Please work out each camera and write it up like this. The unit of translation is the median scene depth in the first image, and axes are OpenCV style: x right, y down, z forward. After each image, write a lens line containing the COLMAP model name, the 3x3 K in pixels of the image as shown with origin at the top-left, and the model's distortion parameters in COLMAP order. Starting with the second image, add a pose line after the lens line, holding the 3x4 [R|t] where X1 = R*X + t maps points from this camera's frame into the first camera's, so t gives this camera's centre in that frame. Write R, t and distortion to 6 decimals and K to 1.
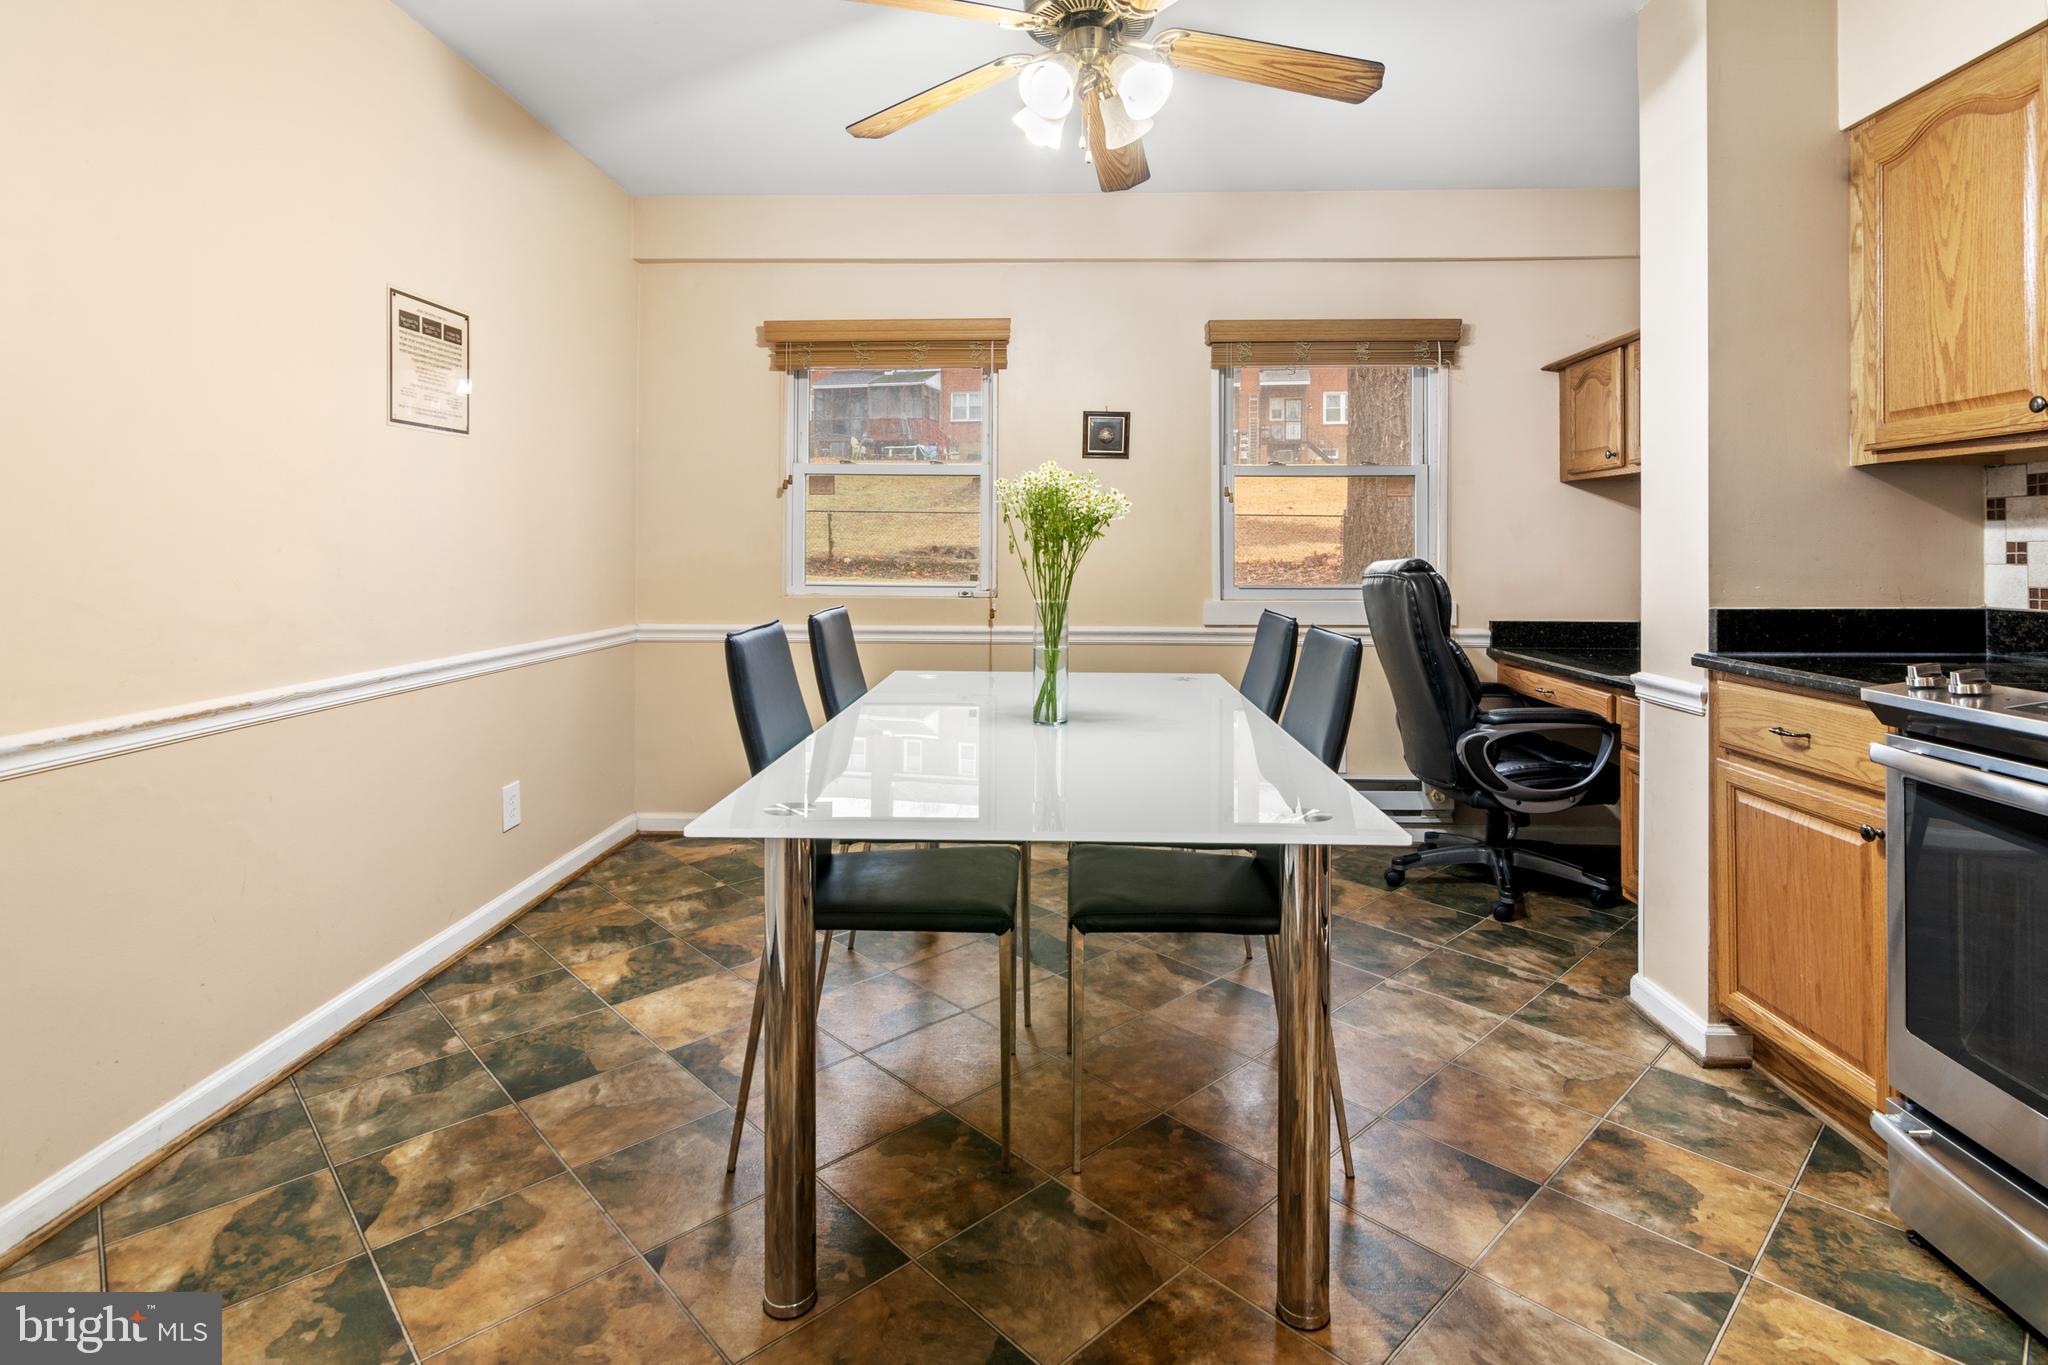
lens RADIAL K [[1006.3, 0, 1058.7], [0, 1006.3, 551.5], [0, 0, 1]] dist [0.001472, -0.003444]
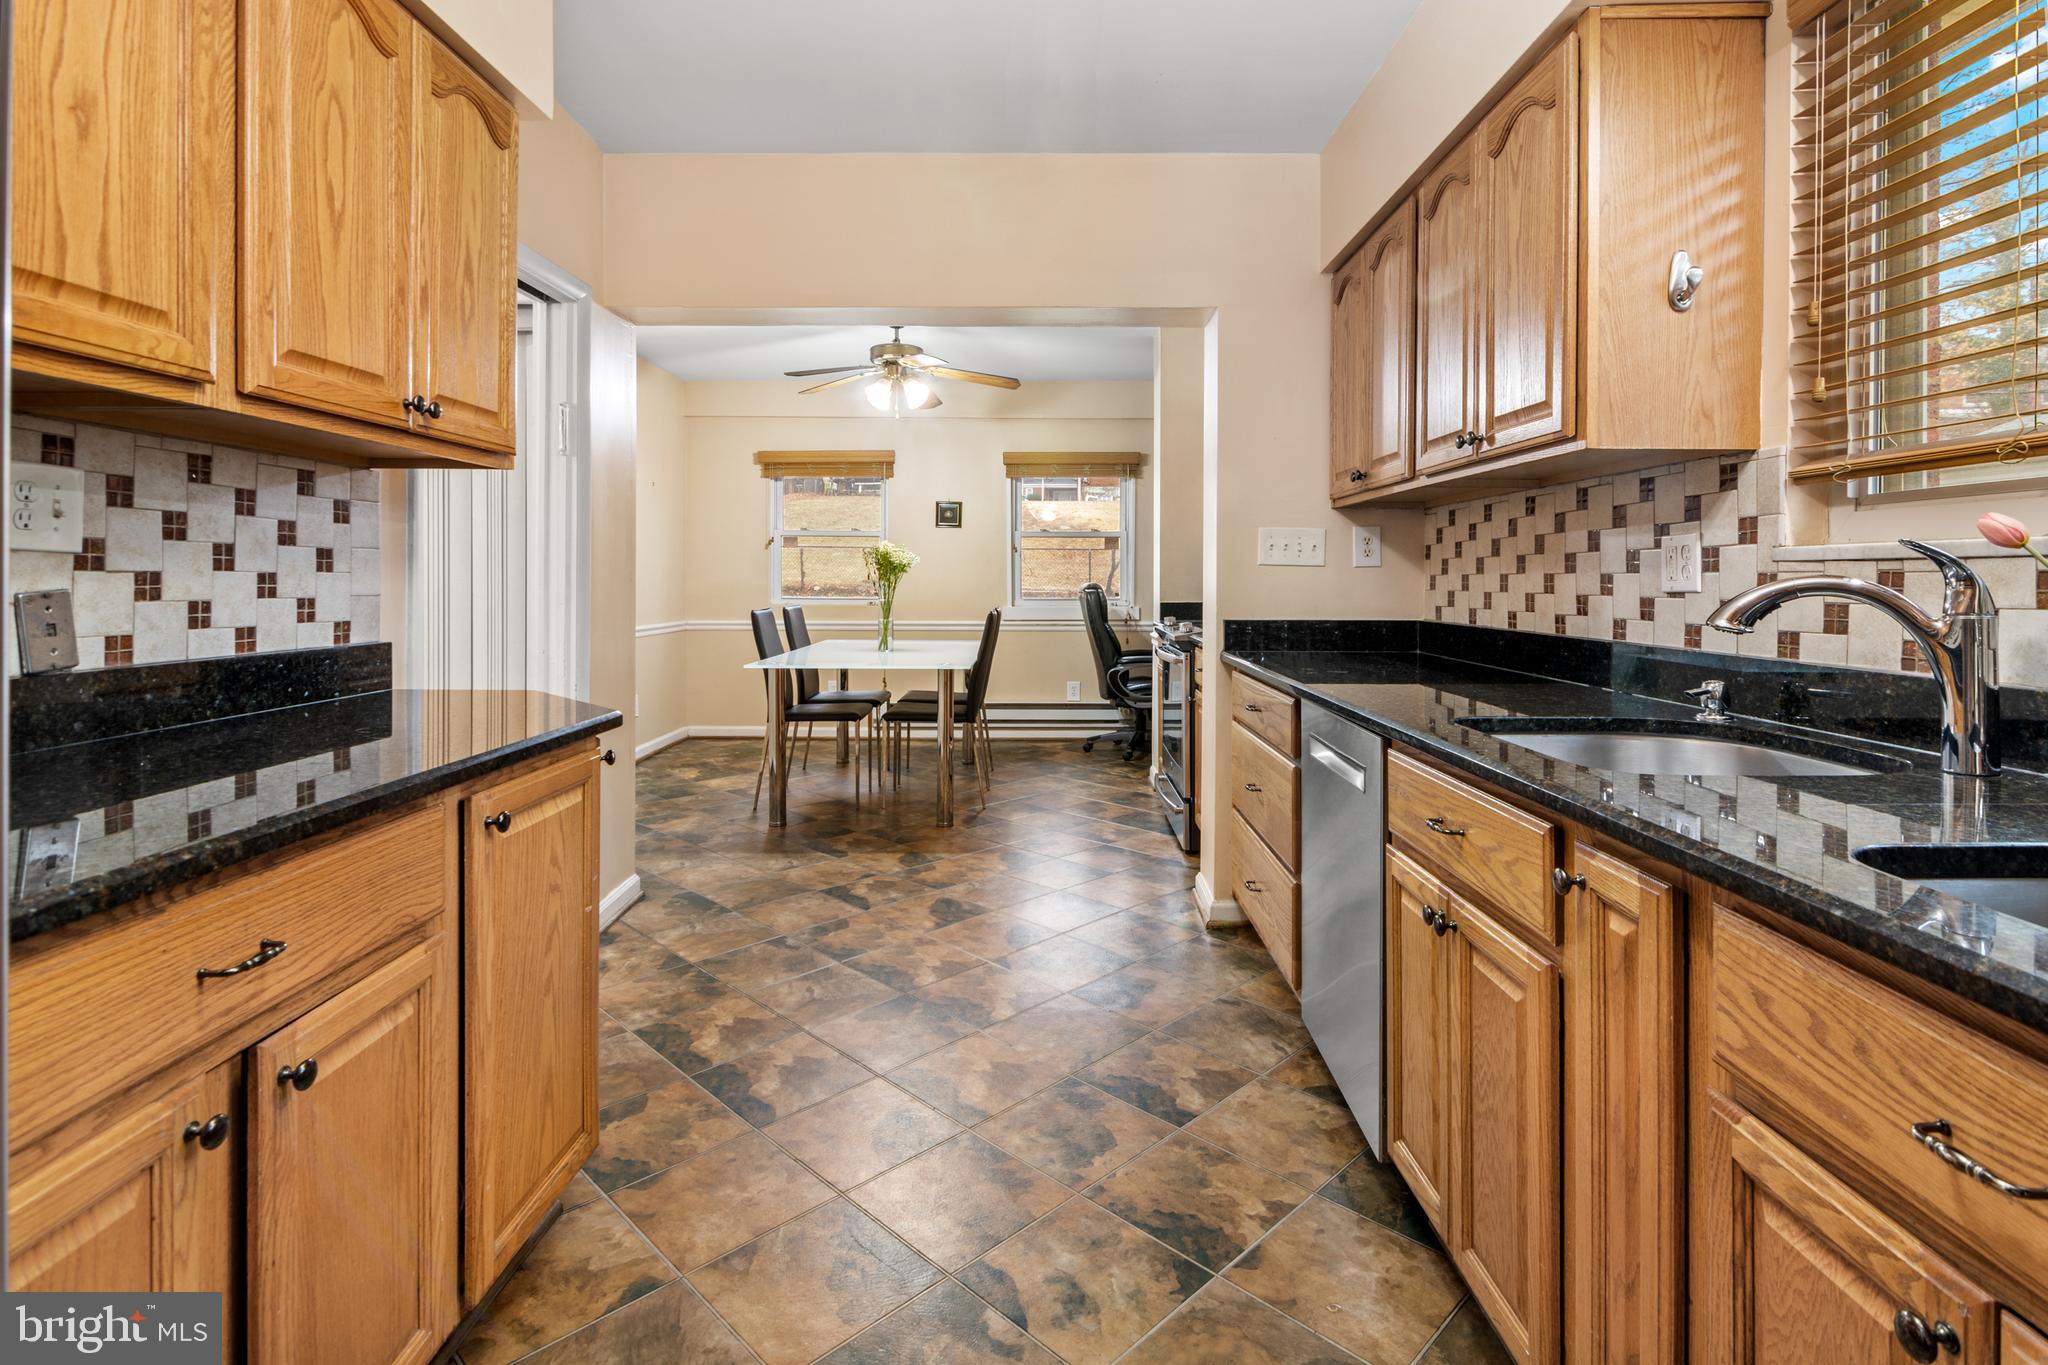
lens RADIAL K [[1006.3, 0, 1030.7], [0, 1006.3, 579.3], [0, 0, 1]] dist [0.001472, -0.003444]
pose [[0.999997, -0.001054, -0.002136, 0.265742], [0.001050, 0.999997, -0.002027, 0.004971], [0.002139, 0.002025, 0.999996, -1.072684]]
